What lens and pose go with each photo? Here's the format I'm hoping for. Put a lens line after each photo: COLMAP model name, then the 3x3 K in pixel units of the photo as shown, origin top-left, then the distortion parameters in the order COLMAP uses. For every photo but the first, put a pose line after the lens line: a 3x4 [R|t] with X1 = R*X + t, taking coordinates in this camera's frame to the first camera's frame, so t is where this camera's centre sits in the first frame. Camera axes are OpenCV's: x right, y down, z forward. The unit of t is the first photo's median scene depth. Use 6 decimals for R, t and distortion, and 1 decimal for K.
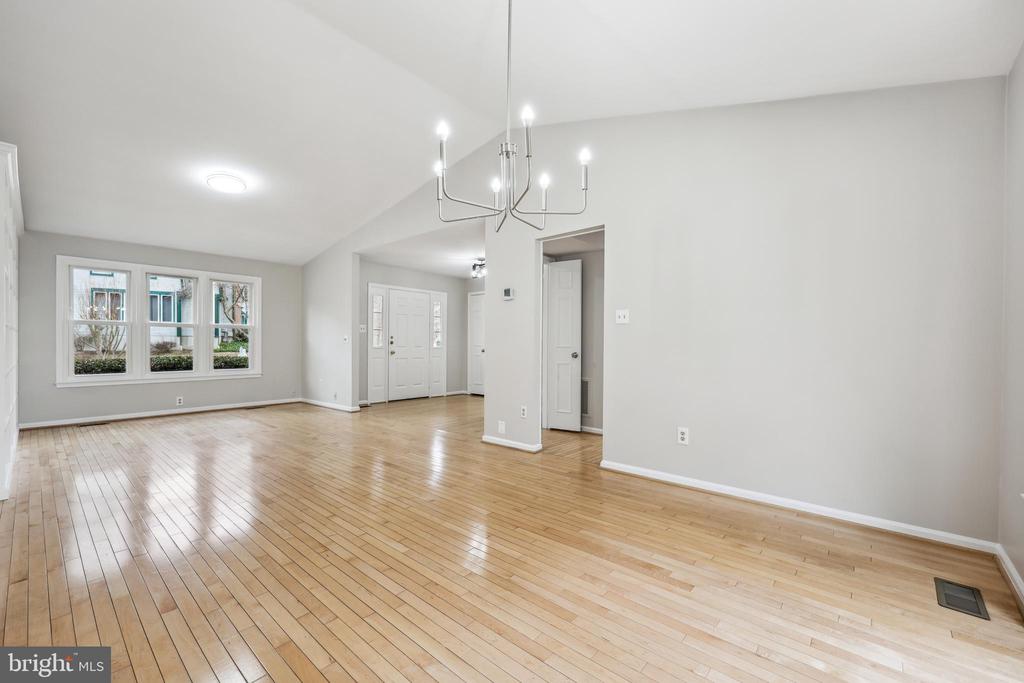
lens RADIAL K [[420.8, 0, 512.0], [0, 420.8, 341.5], [0, 0, 1]] dist [-0.000671, -0.000060]
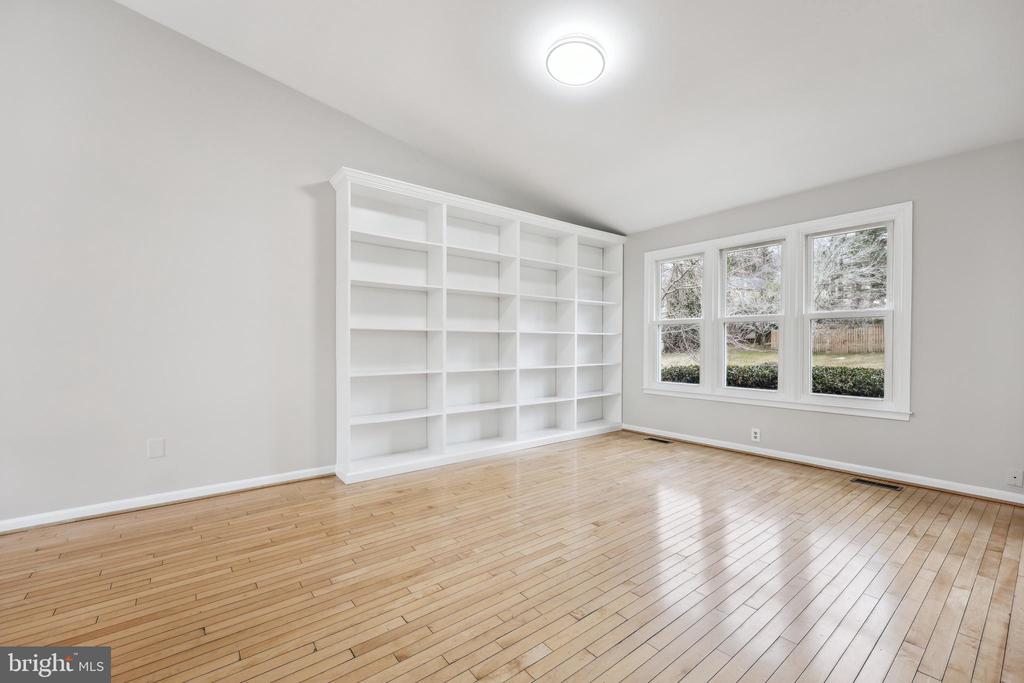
lens RADIAL K [[420.8, 0, 512.0], [0, 420.8, 341.5], [0, 0, 1]] dist [-0.000671, -0.000060]
pose [[-0.186569, -0.007625, -0.982412, -0.072768], [0.006166, 0.999941, -0.008932, 0.000507], [0.982422, -0.007724, -0.186511, 0.667505]]
